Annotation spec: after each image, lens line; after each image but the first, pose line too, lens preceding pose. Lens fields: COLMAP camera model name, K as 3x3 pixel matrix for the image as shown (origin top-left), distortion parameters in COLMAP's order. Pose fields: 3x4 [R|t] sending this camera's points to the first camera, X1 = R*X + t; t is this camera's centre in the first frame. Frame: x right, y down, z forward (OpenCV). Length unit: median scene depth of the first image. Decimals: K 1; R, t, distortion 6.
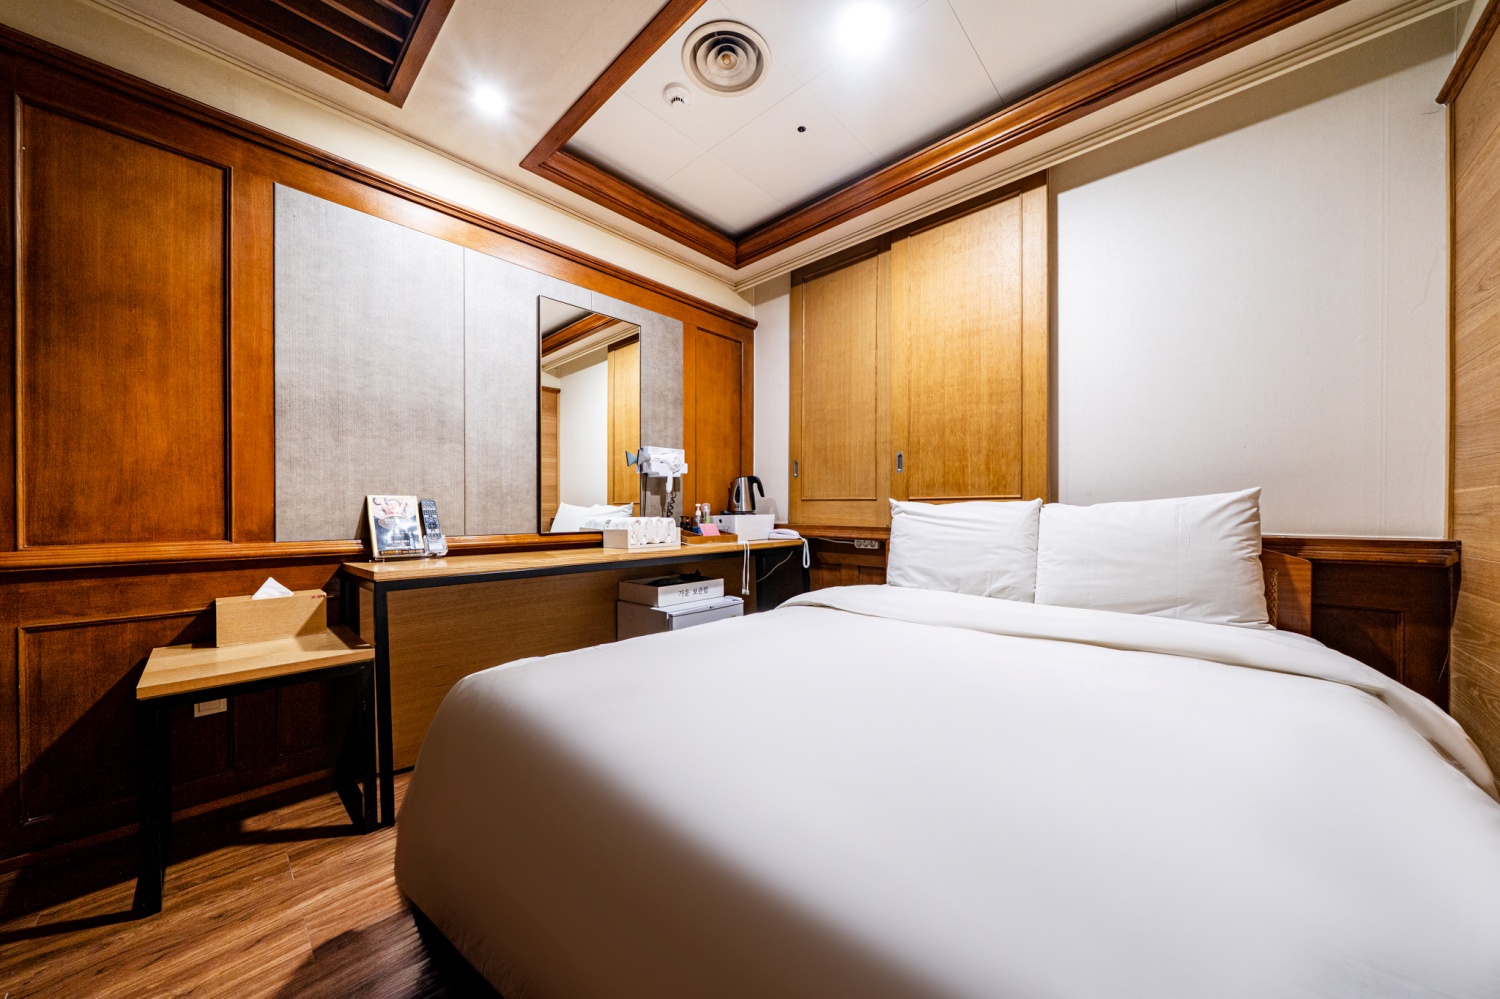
lens RADIAL K [[525.5, 0, 758.3], [0, 525.5, 510.3], [0, 0, 1]] dist [-0.001128, -0.000109]
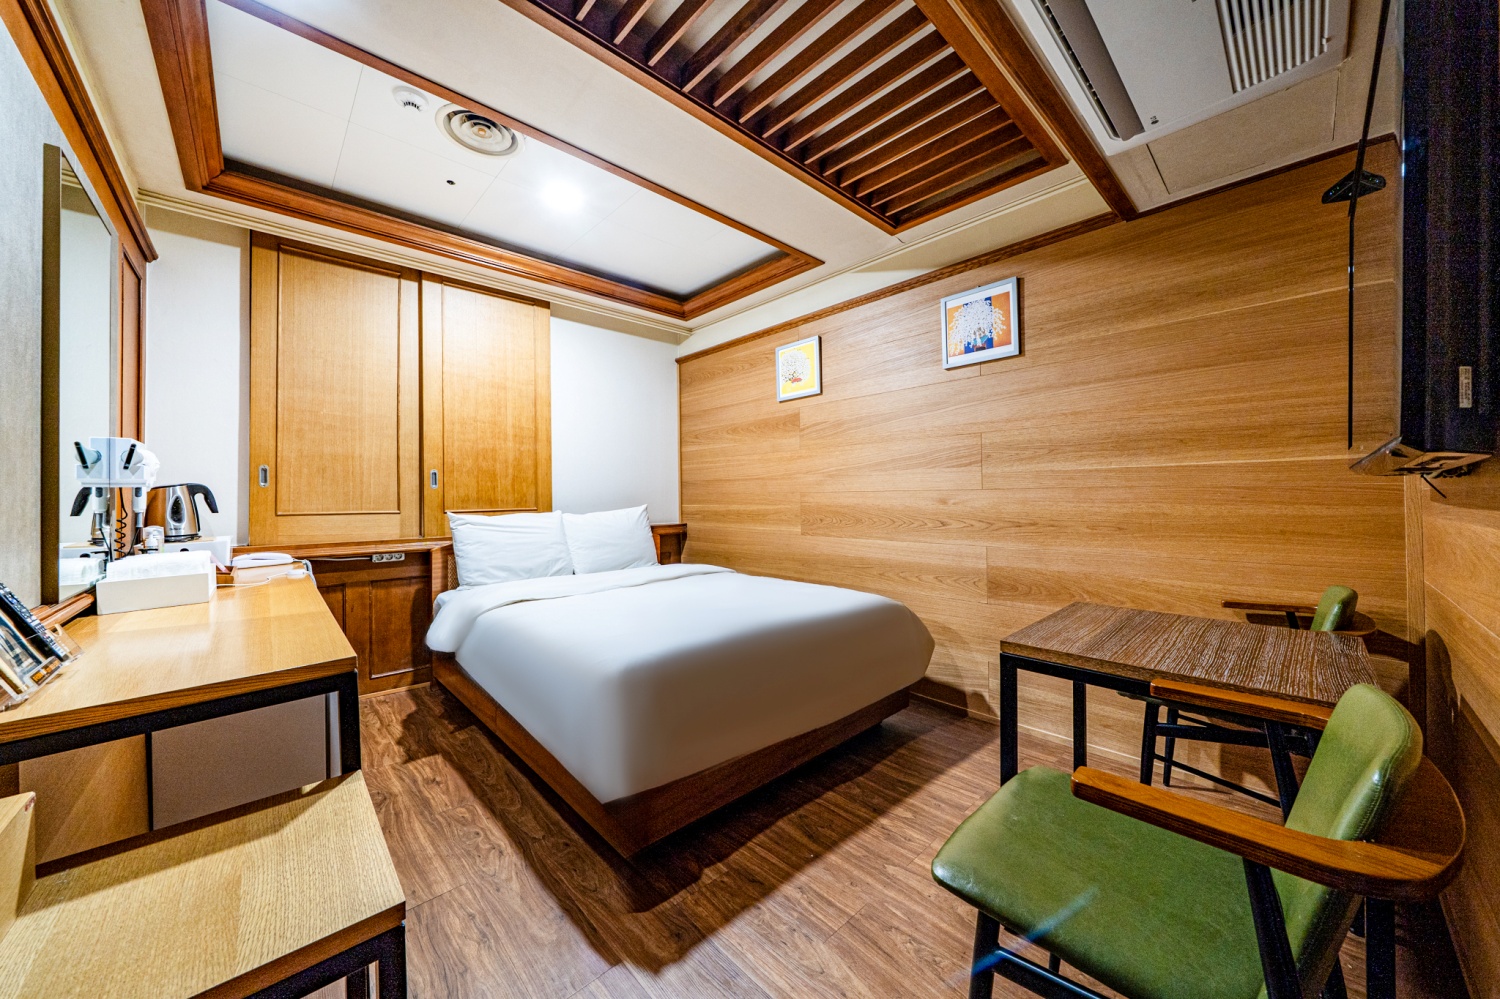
lens RADIAL K [[522.8, 0, 745.8], [0, 522.8, 490.7], [0, 0, 1]] dist [-0.000963, -0.000063]
pose [[0.081204, 0.009918, 0.996648, -0.870805], [0.014382, 0.999835, -0.011121, -0.050117], [-0.996594, 0.015237, 0.081048, 0.274663]]
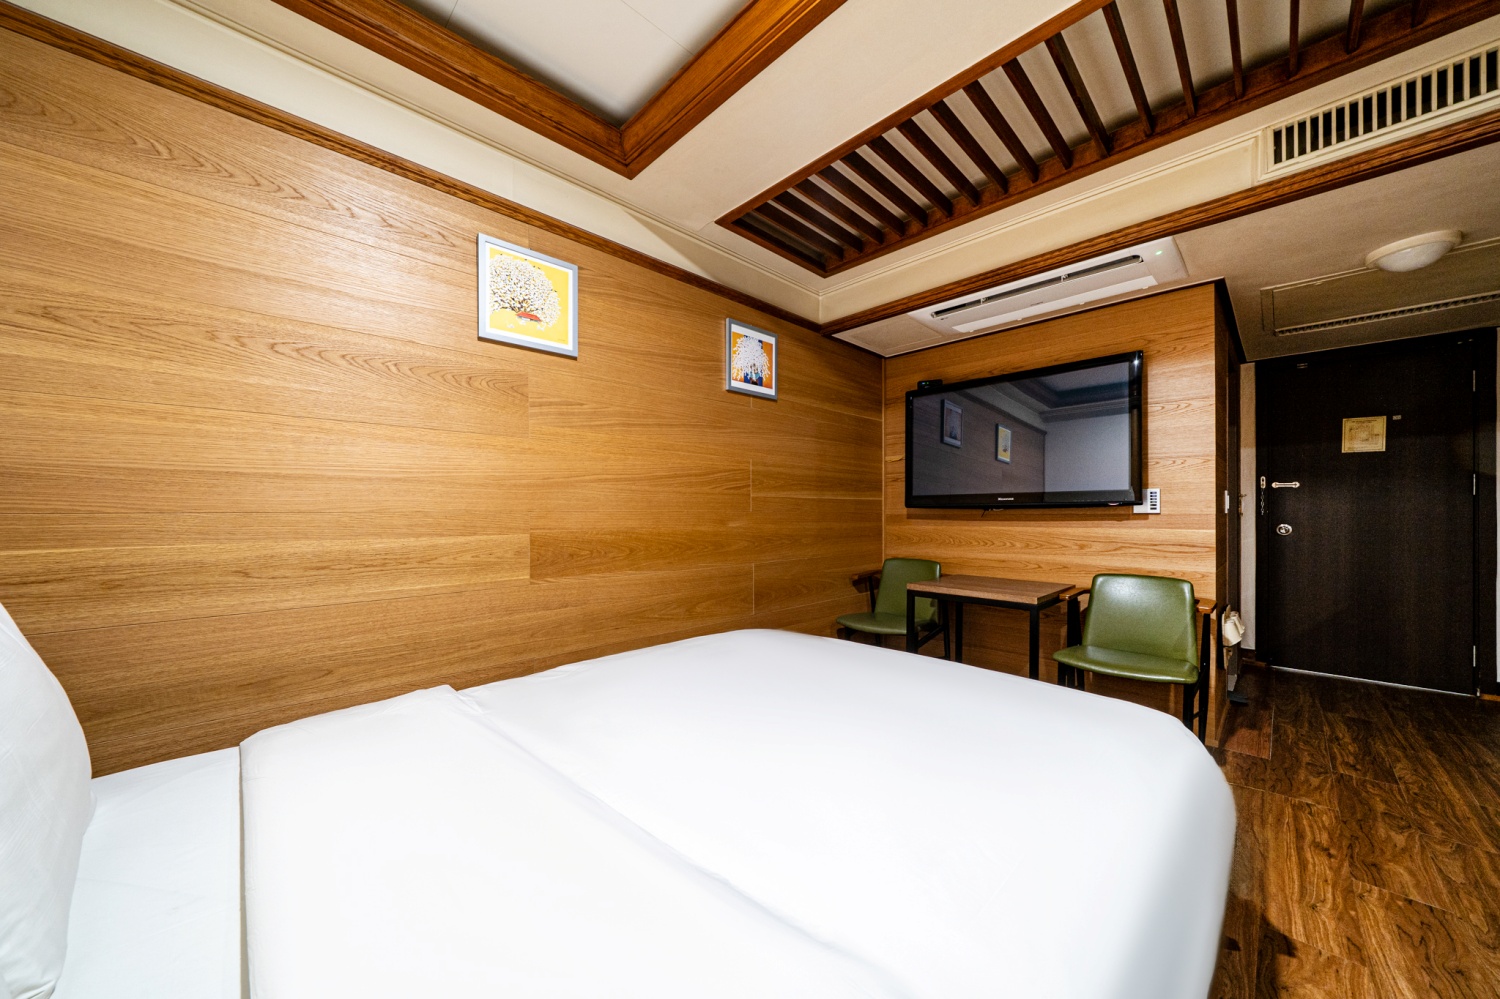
lens RADIAL K [[525.5, 0, 758.3], [0, 525.5, 510.3], [0, 0, 1]] dist [-0.001128, -0.000109]
pose [[-0.998893, 0.003343, 0.046917, 0.134760], [0.003372, 0.999994, 0.000546, -0.059934], [-0.046915, 0.000704, -0.998899, 1.034346]]
